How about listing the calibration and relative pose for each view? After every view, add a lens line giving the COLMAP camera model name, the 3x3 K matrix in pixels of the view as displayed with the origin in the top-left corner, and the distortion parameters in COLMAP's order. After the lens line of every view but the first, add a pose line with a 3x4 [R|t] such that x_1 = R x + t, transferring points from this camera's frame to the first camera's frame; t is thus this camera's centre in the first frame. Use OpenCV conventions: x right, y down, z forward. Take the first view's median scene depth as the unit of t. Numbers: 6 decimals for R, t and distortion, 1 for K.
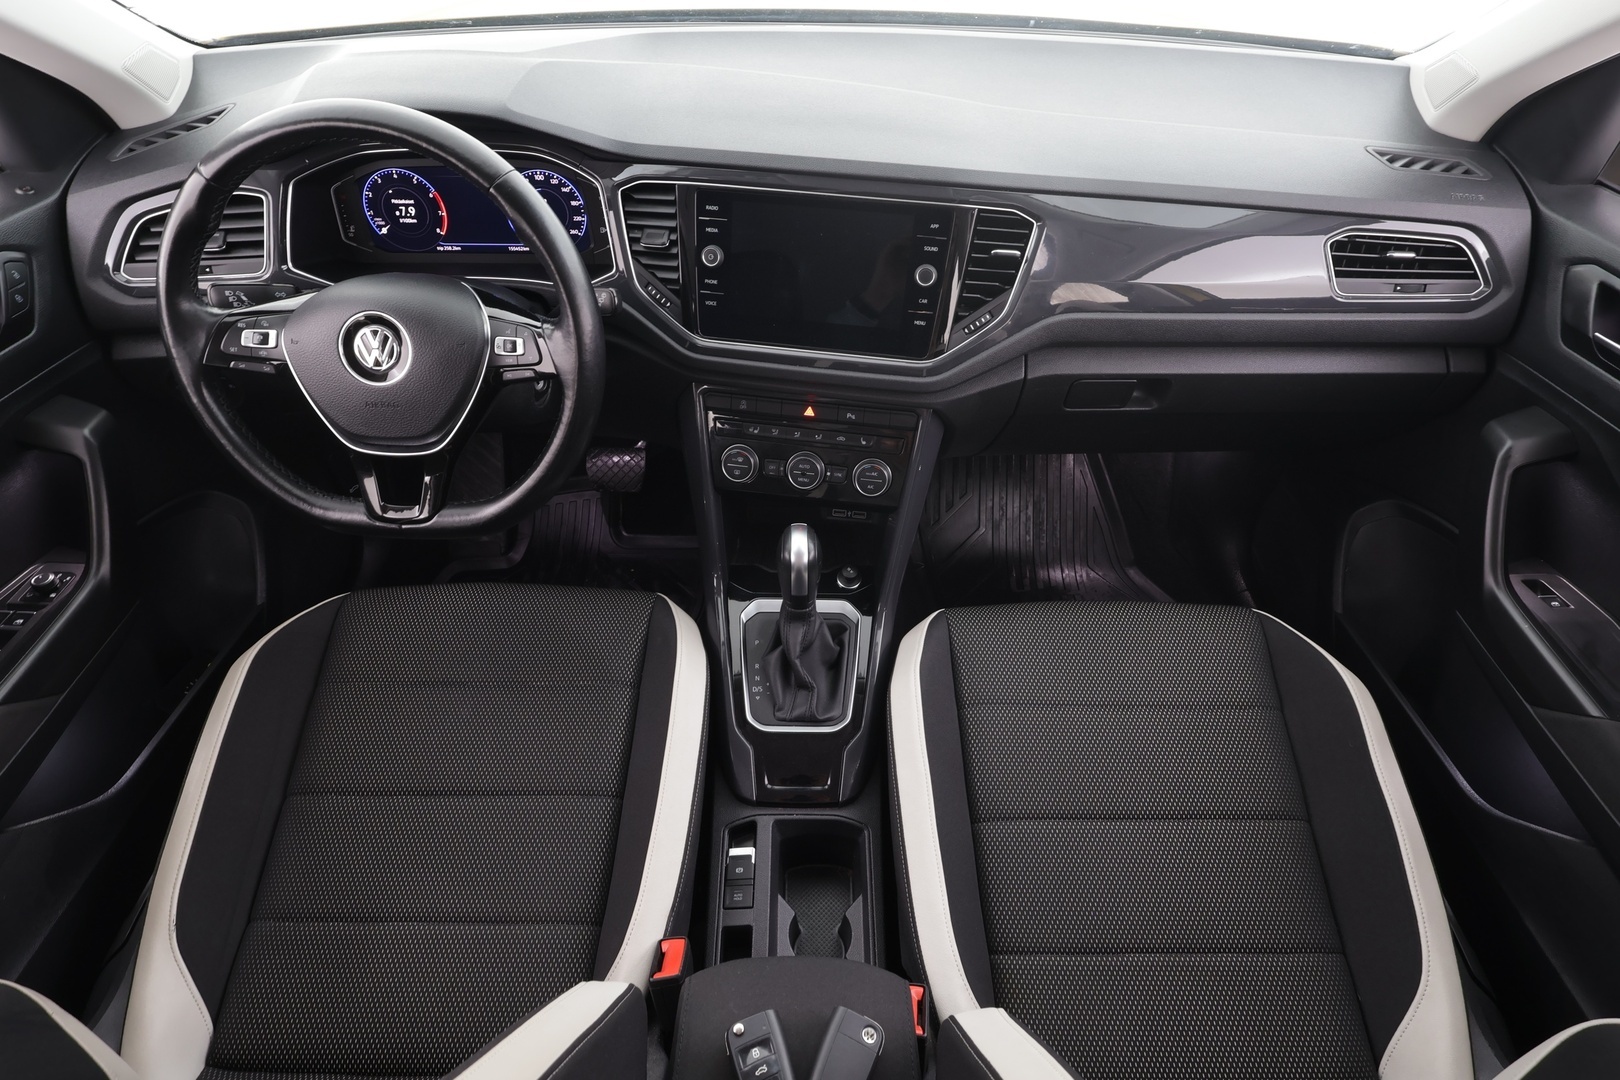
lens RADIAL K [[819.4, 0, 810.0], [0, 819.4, 540.0], [0, 0, 1]] dist [-0.000716, -0.001118]
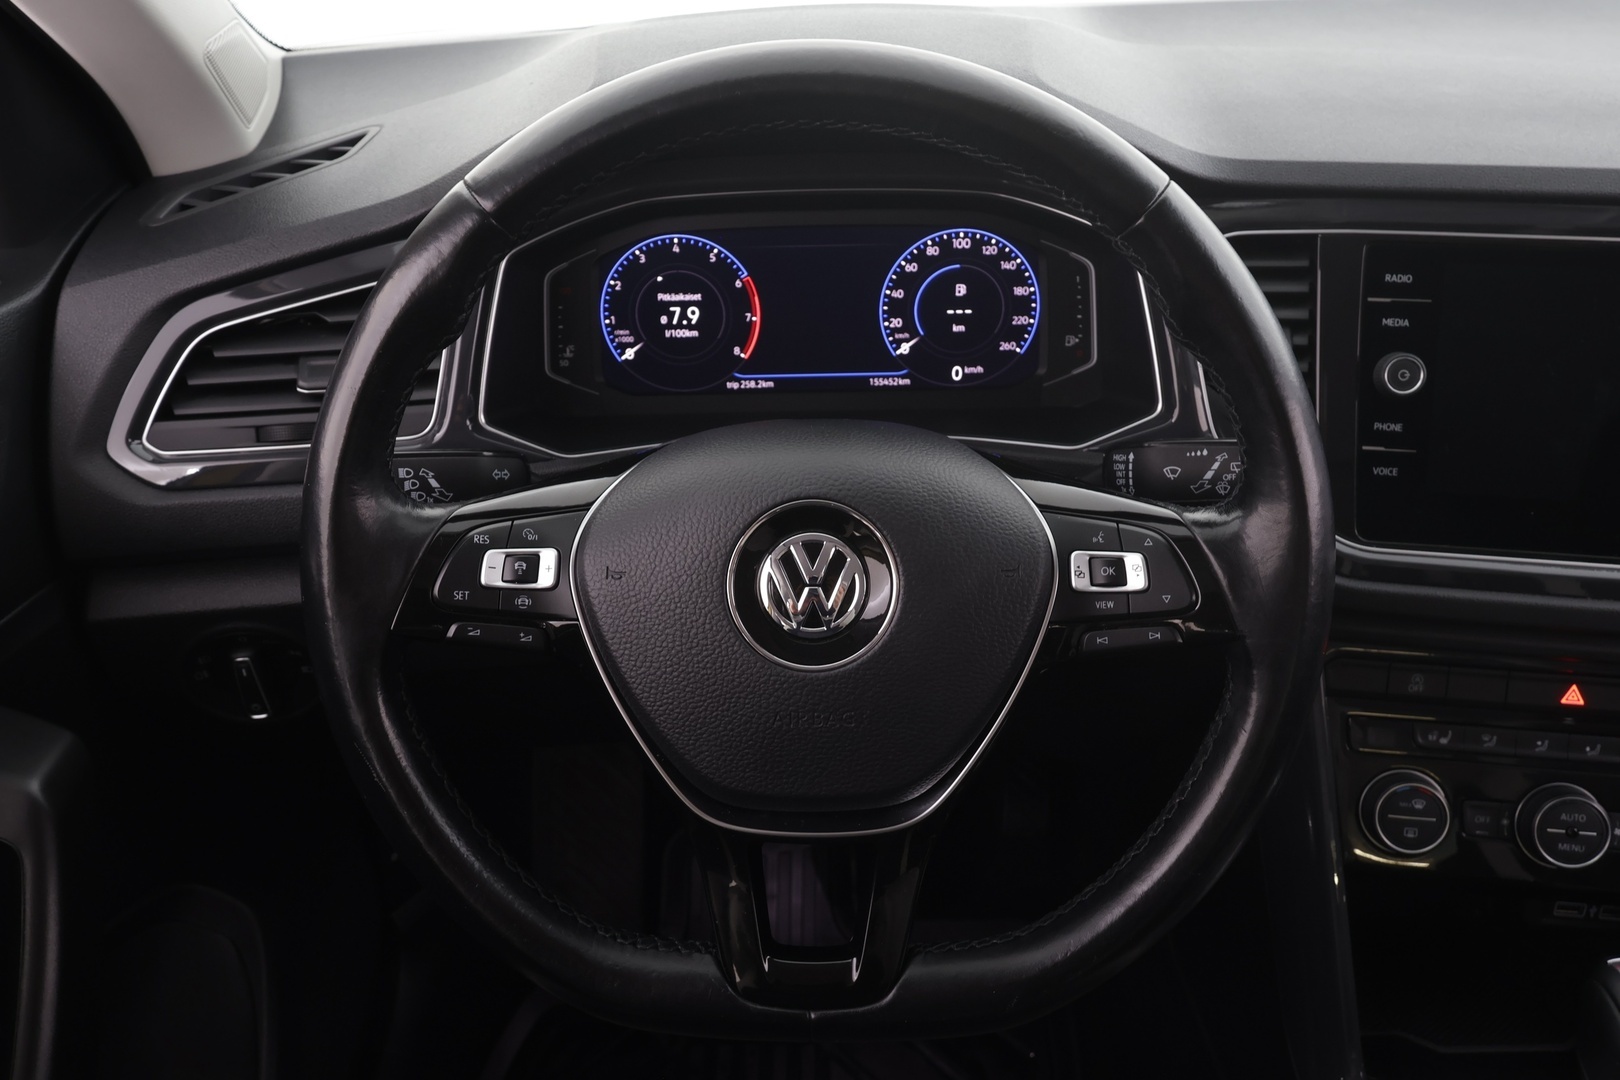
lens RADIAL K [[1261.2, 0, 810.0], [0, 1261.2, 540.0], [0, 0, 1]] dist [0.004292, -0.007753]
pose [[0.999632, -0.025210, -0.010061, -0.438791], [0.021936, 0.968612, -0.247609, -0.079616], [0.015987, 0.247297, 0.968808, 0.305083]]
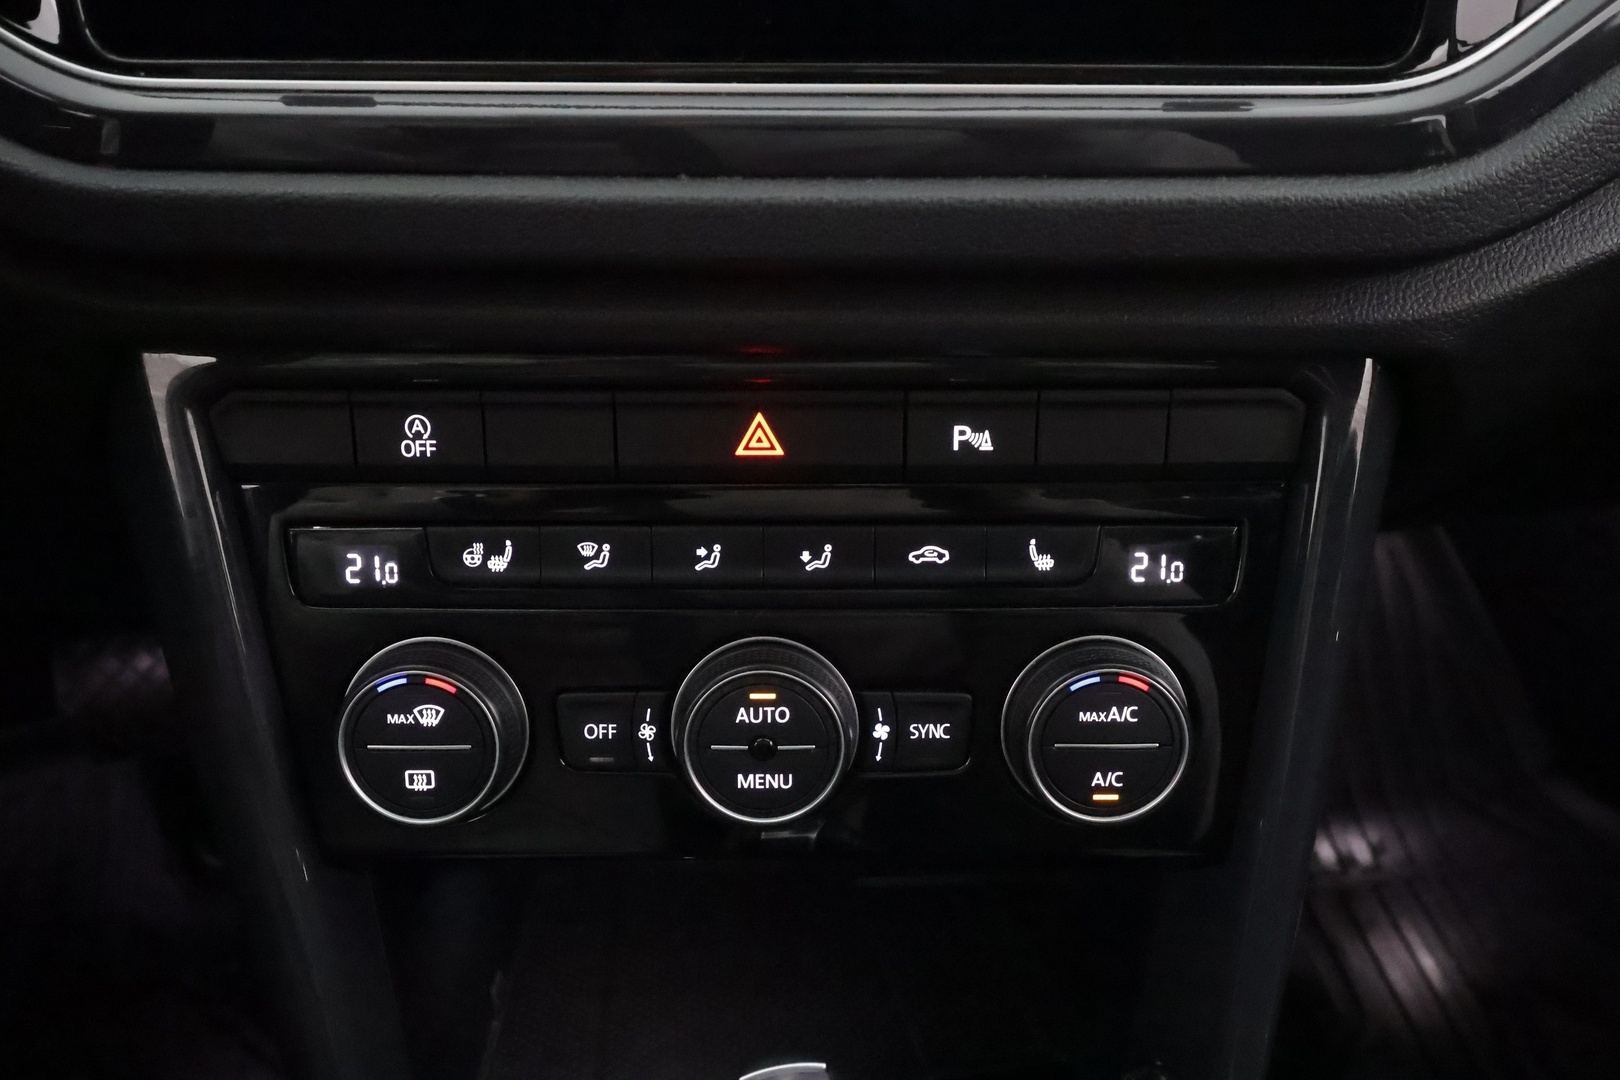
lens RADIAL K [[1329.5, 0, 810.0], [0, 1329.5, 540.0], [0, 0, 1]] dist [0.061026, -0.000146]
pose [[0.990186, -0.105524, 0.091635, -0.021706], [0.114720, 0.988181, -0.101676, -0.103406], [-0.079822, 0.111191, 0.990588, 0.720856]]
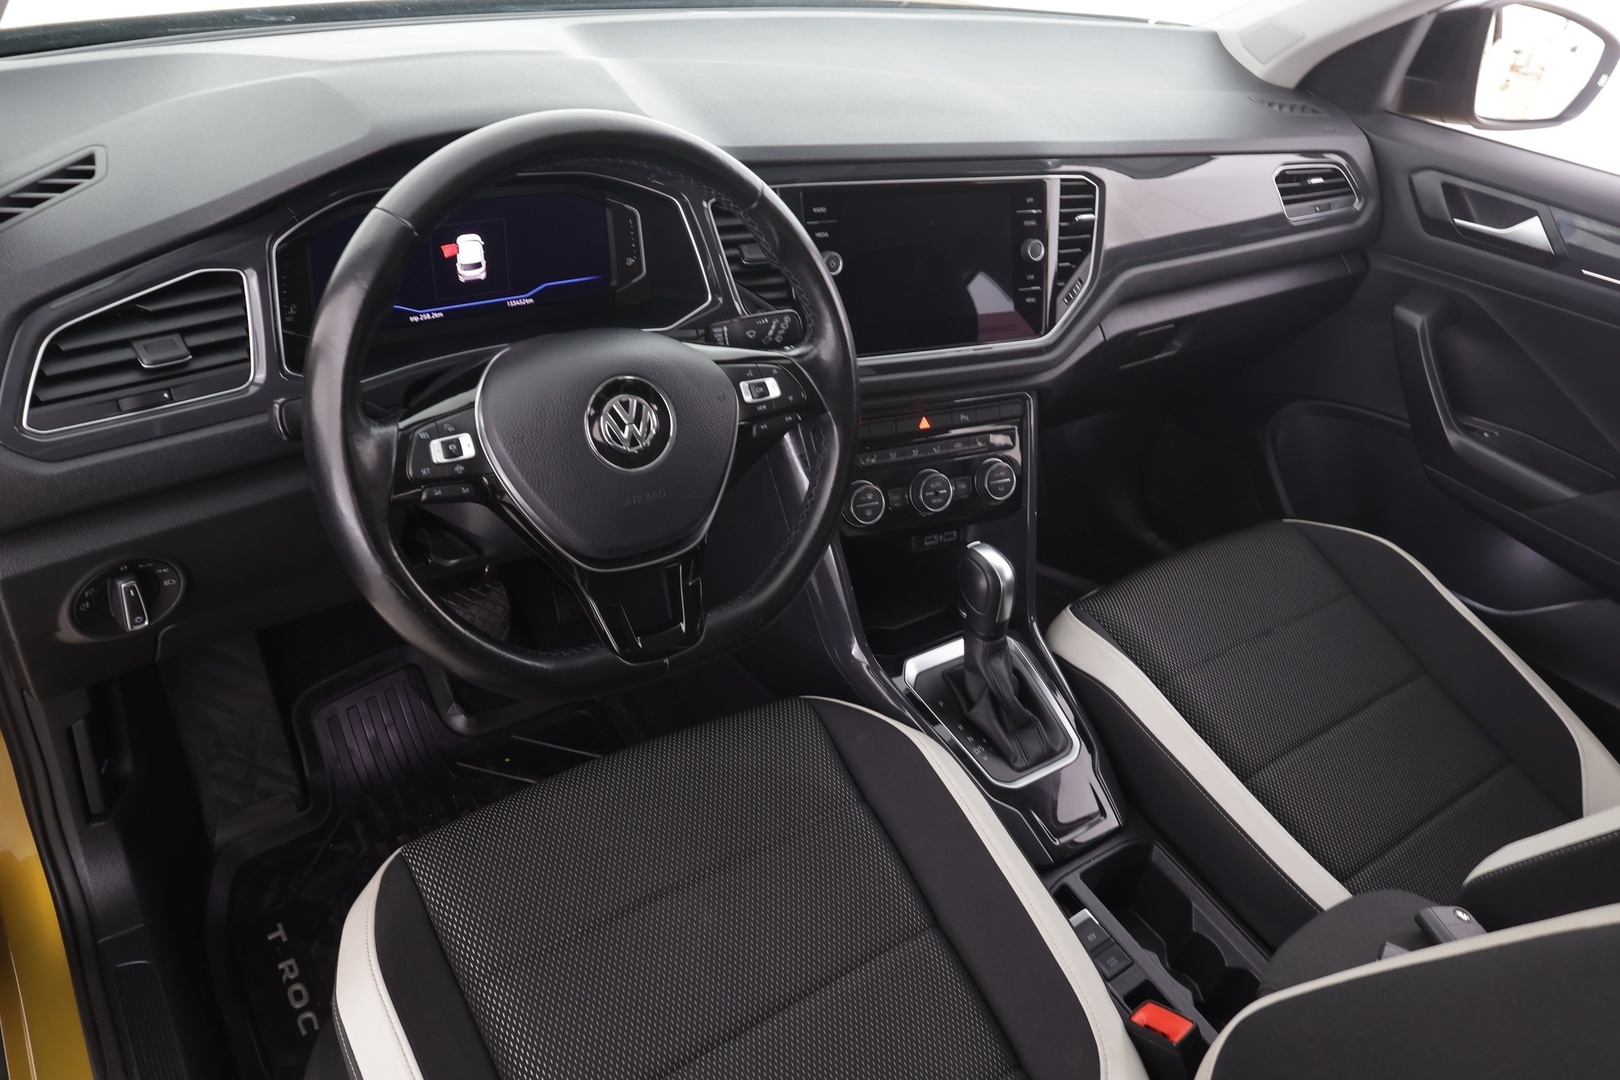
lens RADIAL K [[1187.9, 0, 810.0], [0, 1187.9, 540.0], [0, 0, 1]] dist [0.006024, -0.002352]
pose [[0.812461, -0.256868, 0.523379, -0.833096], [0.324676, 0.944969, -0.040227, -0.029386], [-0.484244, 0.202612, 0.851150, 0.010598]]
